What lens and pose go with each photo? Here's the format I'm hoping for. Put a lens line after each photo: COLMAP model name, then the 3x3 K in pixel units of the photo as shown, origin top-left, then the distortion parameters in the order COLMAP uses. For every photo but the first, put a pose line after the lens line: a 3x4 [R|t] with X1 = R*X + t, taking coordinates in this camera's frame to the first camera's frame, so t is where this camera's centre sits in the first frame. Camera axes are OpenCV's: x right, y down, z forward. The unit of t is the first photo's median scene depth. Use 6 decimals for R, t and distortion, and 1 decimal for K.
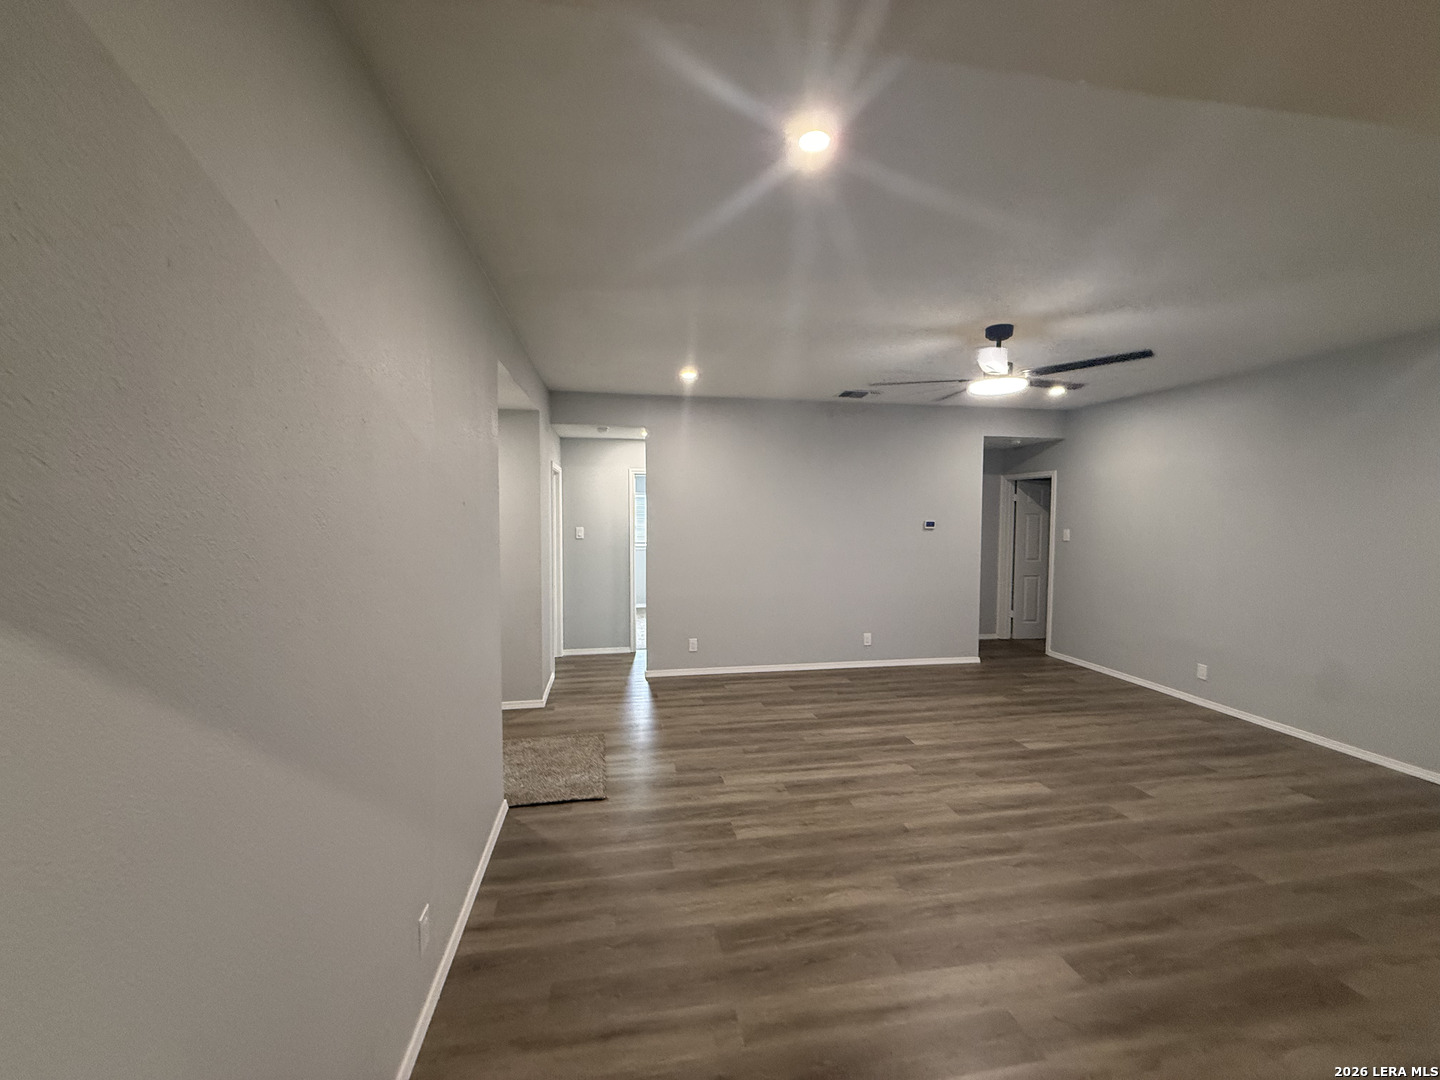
lens RADIAL K [[581.4, 0, 721.9], [0, 581.4, 534.5], [0, 0, 1]] dist [0.003949, 0.001680]
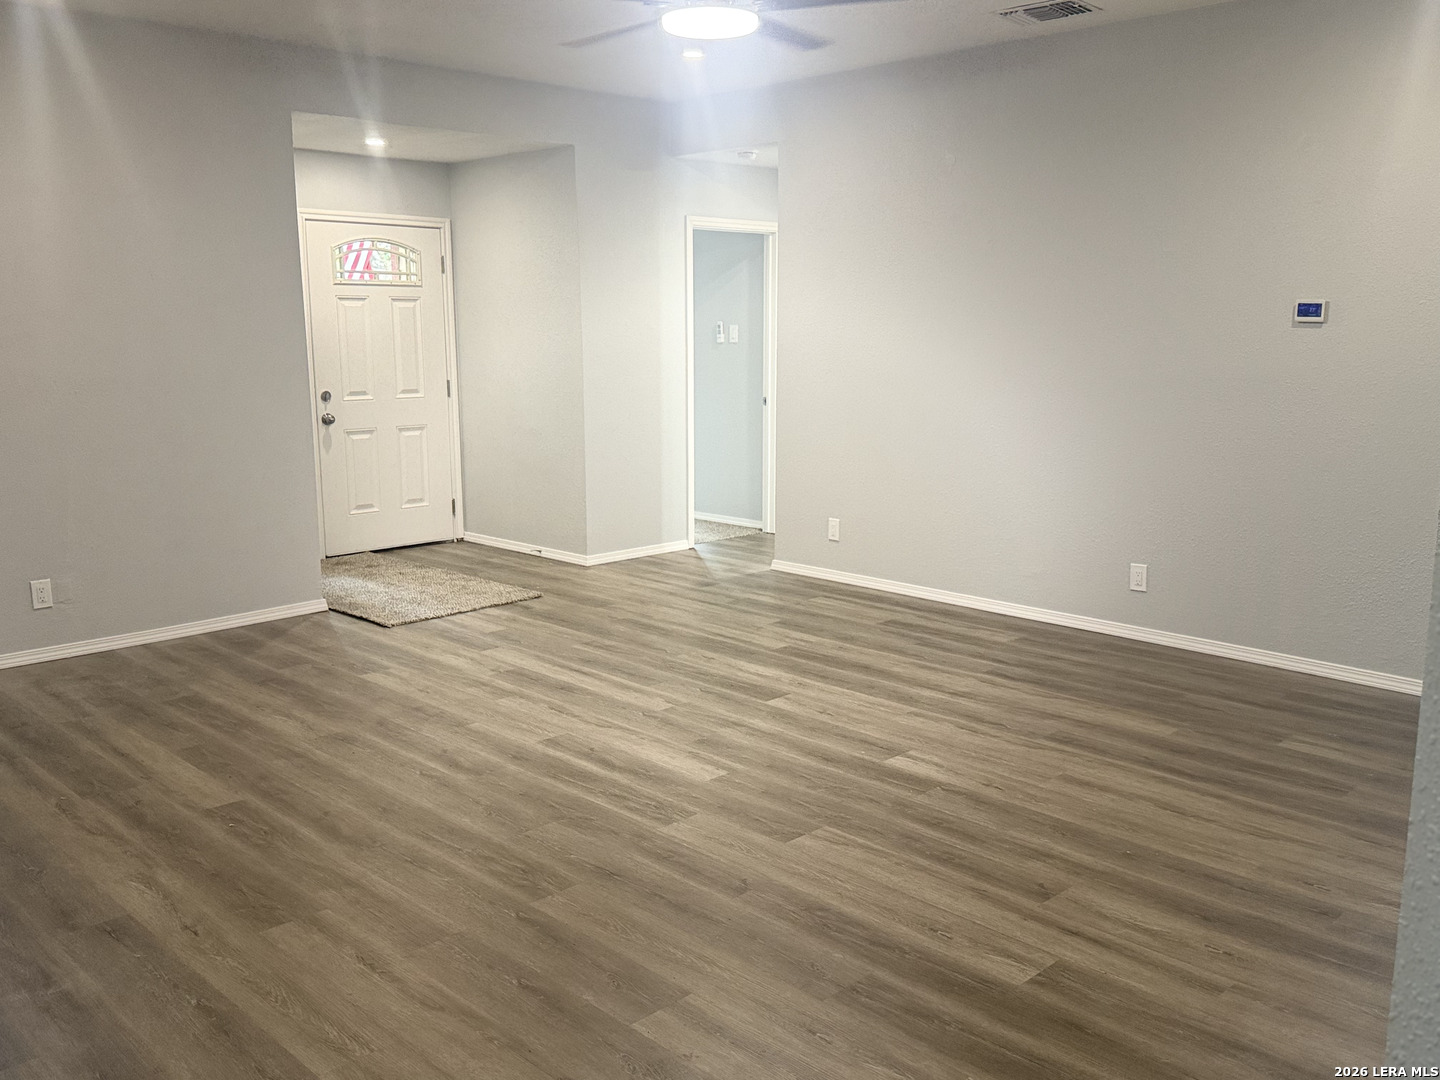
lens RADIAL K [[1242.6, 0, 721.4], [0, 1242.6, 541.8], [0, 0, 1]] dist [0.122482, -0.004320]
pose [[0.558897, 0.138791, -0.817539, 1.281619], [-0.027961, 0.988487, 0.148698, 0.028371], [0.828765, -0.060248, 0.556344, 0.302436]]
